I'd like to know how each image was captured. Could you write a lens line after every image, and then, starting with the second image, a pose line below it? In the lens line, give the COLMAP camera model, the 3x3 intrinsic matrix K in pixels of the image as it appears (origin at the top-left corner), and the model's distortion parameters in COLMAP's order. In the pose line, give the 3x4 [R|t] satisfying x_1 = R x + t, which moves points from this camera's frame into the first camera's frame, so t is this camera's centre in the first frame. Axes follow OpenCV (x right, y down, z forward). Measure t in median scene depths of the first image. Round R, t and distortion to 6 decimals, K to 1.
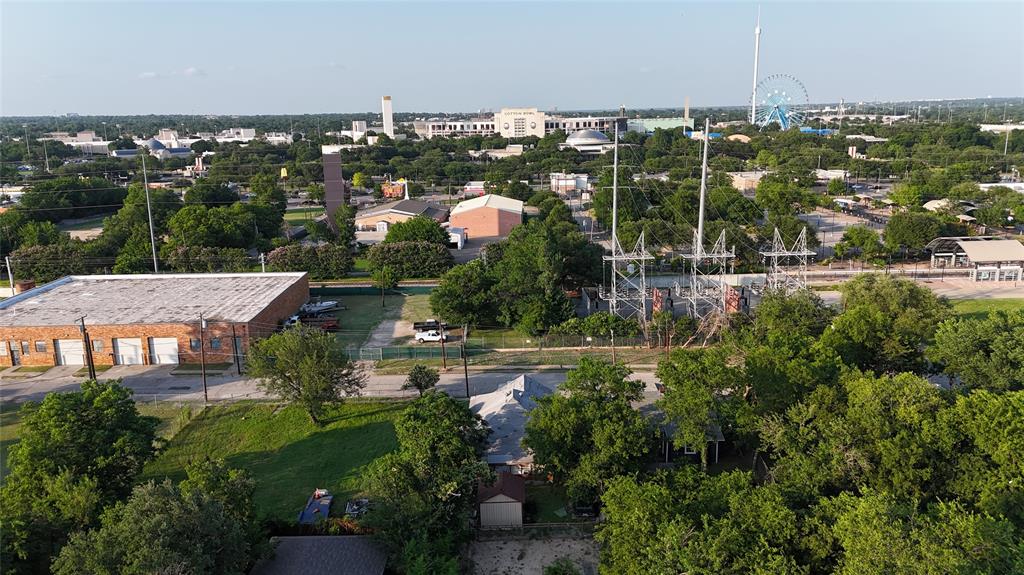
lens RADIAL K [[791.4, 0, 512.6], [0, 791.4, 284.2], [0, 0, 1]] dist [0.079174, -0.064458]
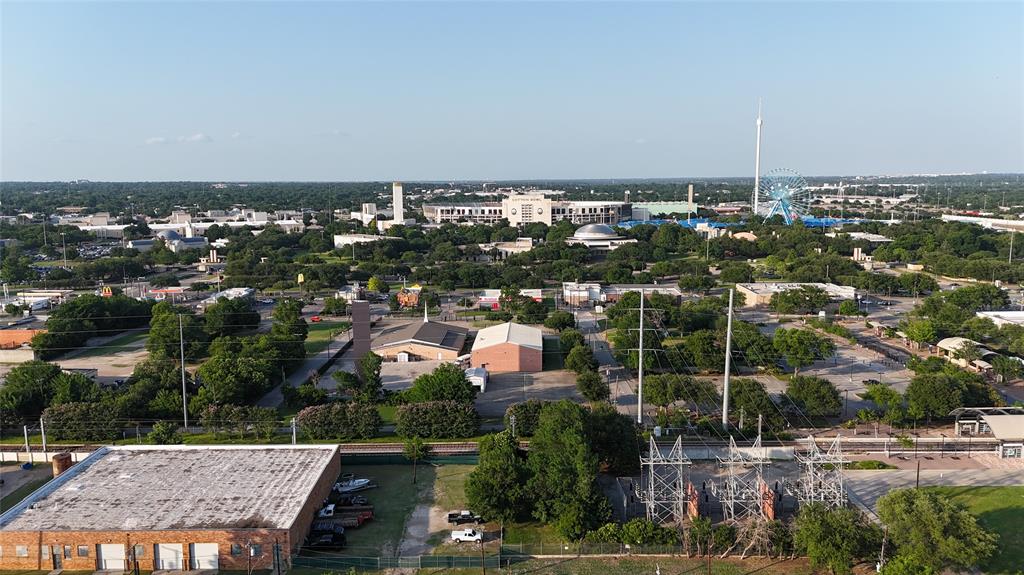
lens RADIAL K [[791.4, 0, 511.1], [0, 791.4, 280.6], [0, 0, 1]] dist [0.079174, -0.064458]
pose [[0.999933, 0.011516, -0.001480, -0.039599], [-0.011598, 0.996775, -0.079405, -0.137896], [0.000561, 0.079417, 0.996841, -0.023095]]
